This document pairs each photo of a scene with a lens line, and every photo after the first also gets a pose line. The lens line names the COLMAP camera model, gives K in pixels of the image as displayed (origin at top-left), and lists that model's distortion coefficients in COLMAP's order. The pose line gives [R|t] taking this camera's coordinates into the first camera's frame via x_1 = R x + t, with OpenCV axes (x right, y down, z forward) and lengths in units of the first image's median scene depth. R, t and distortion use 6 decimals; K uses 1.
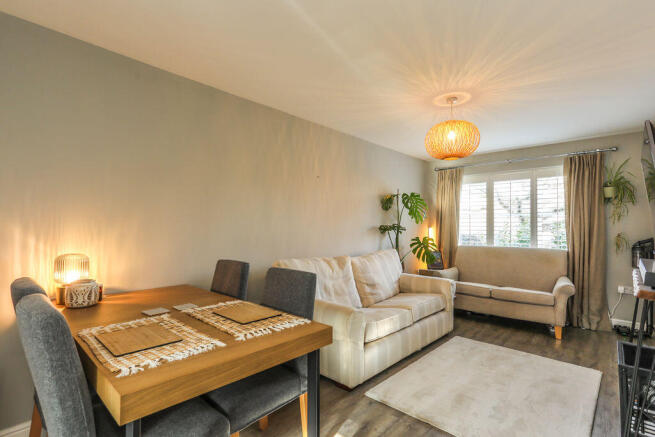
lens RADIAL K [[318.9, 0, 344.4], [0, 318.9, 227.7], [0, 0, 1]] dist [0.006375, 0.001484]
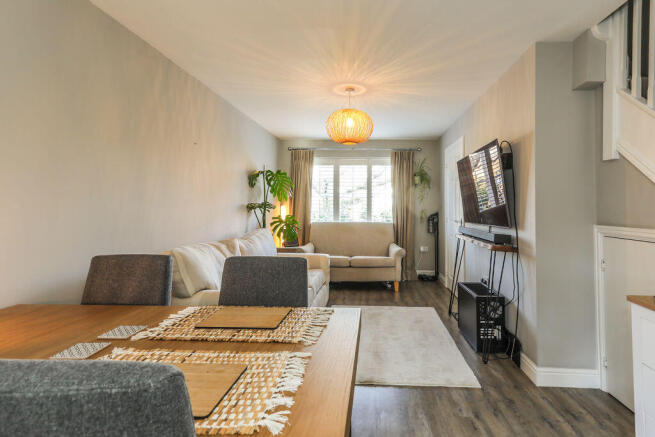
lens RADIAL K [[318.9, 0, 360.2], [0, 318.9, 204.2], [0, 0, 1]] dist [0.006375, 0.001484]
pose [[0.767507, 0.001044, 0.641039, -0.248581], [0.001930, 0.999990, -0.003940, -0.000835], [-0.641037, 0.004261, 0.767498, 0.095677]]
